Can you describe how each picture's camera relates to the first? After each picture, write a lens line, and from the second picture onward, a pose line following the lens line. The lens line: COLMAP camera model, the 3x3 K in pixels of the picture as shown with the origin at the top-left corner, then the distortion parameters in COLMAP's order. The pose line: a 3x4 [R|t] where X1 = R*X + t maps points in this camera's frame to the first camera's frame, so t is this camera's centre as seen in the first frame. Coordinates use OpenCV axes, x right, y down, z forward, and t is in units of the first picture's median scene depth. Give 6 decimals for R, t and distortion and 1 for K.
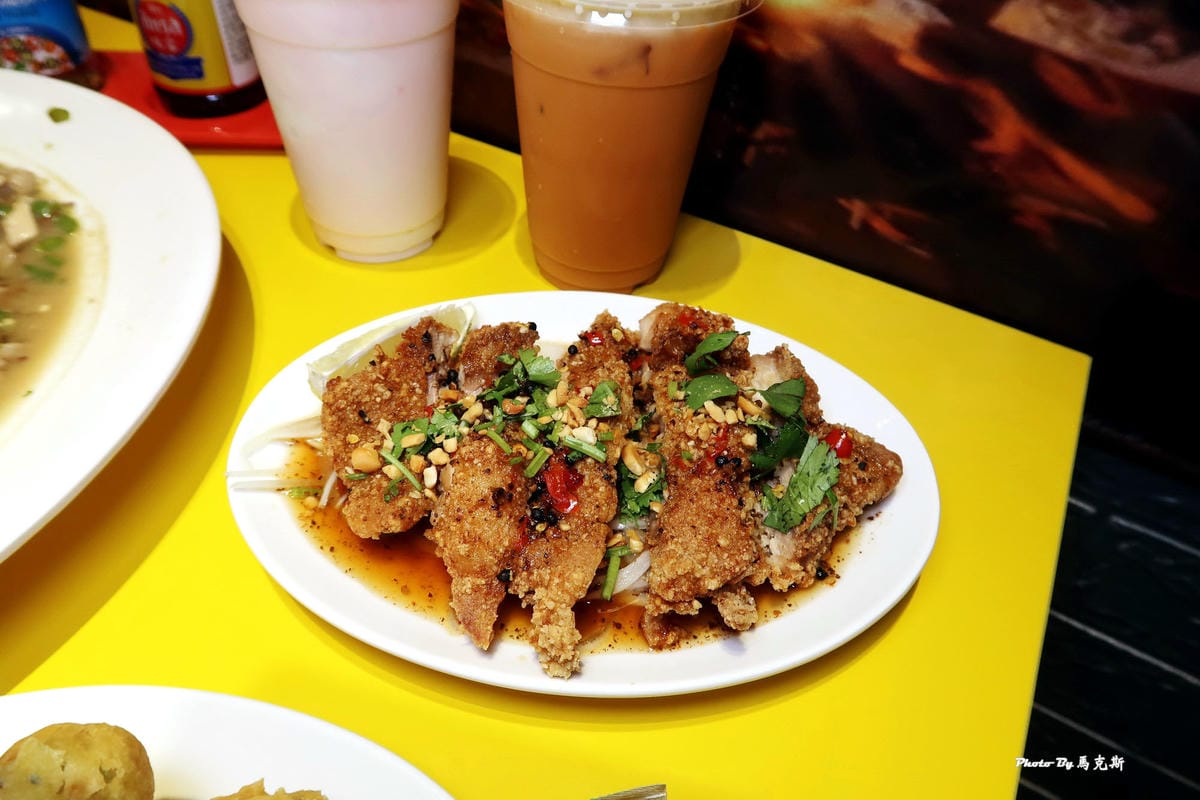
lens RADIAL K [[839.4, 0, 595.0], [0, 839.4, 392.6], [0, 0, 1]] dist [-0.022146, 0.007197]
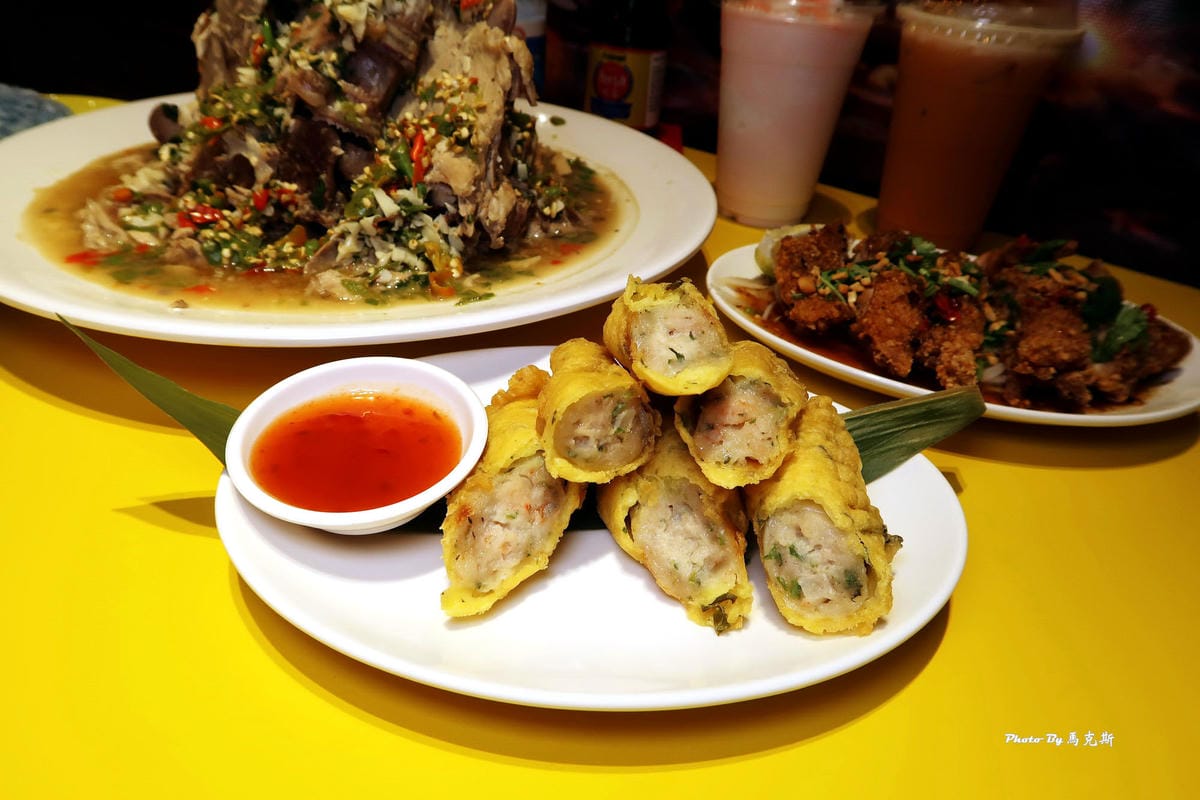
lens RADIAL K [[839.4, 0, 595.0], [0, 839.4, 392.6], [0, 0, 1]] dist [-0.022146, 0.007197]
pose [[0.975335, 0.120517, -0.184927, -0.345654], [-0.158763, 0.965071, -0.208405, 0.646775], [0.153351, 0.232624, 0.960401, -0.465805]]
